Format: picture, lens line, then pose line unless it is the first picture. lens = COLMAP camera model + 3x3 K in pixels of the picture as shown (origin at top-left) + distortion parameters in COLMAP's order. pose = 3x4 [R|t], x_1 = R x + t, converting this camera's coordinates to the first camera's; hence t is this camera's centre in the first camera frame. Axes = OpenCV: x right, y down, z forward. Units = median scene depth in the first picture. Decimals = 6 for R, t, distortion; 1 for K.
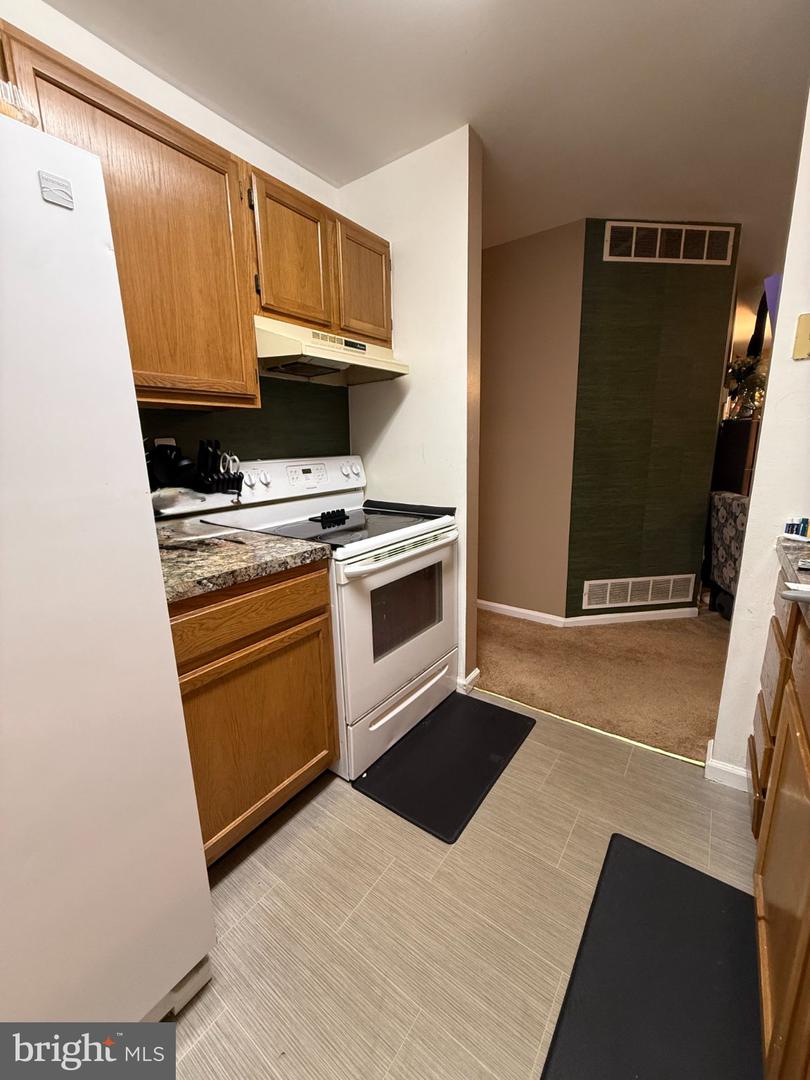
lens RADIAL K [[431.6, 0, 404.2], [0, 431.6, 536.2], [0, 0, 1]] dist [-0.001017, 0.000455]
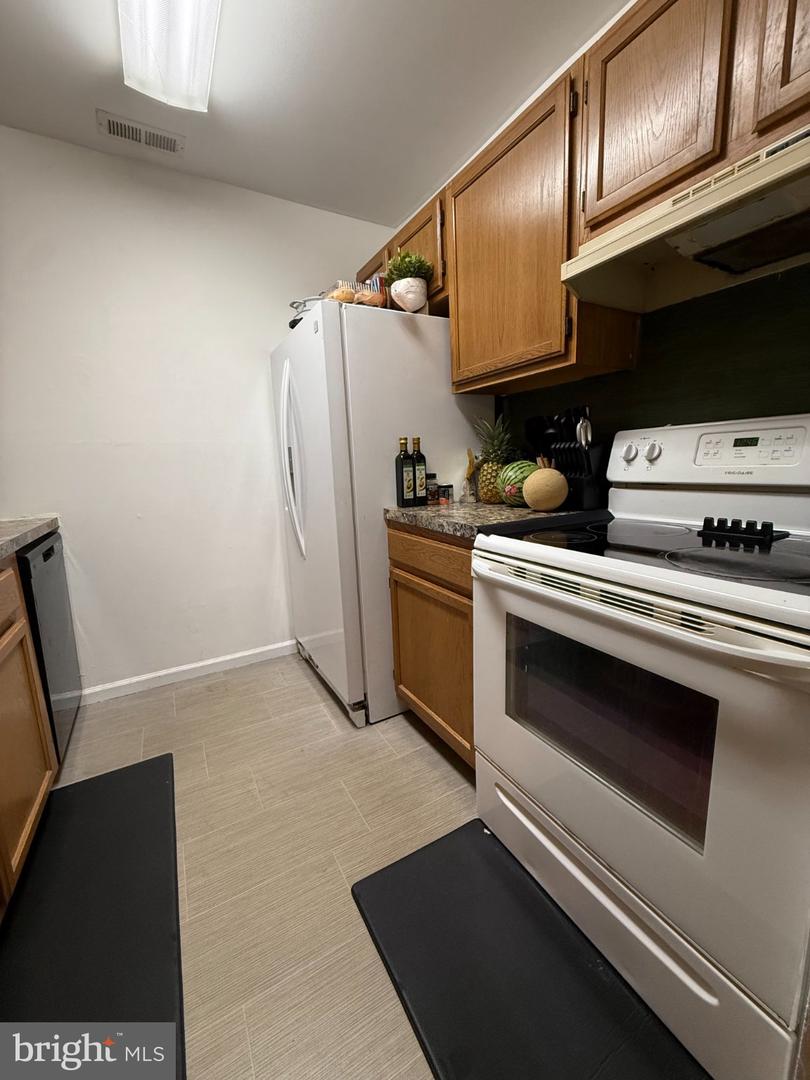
lens RADIAL K [[431.6, 0, 405.9], [0, 431.6, 536.8], [0, 0, 1]] dist [-0.001017, 0.000455]
pose [[-0.413300, 0.197152, -0.888996, 0.668484], [-0.144587, 0.949686, 0.277831, -0.182213], [0.899043, 0.243365, -0.364000, 1.215031]]
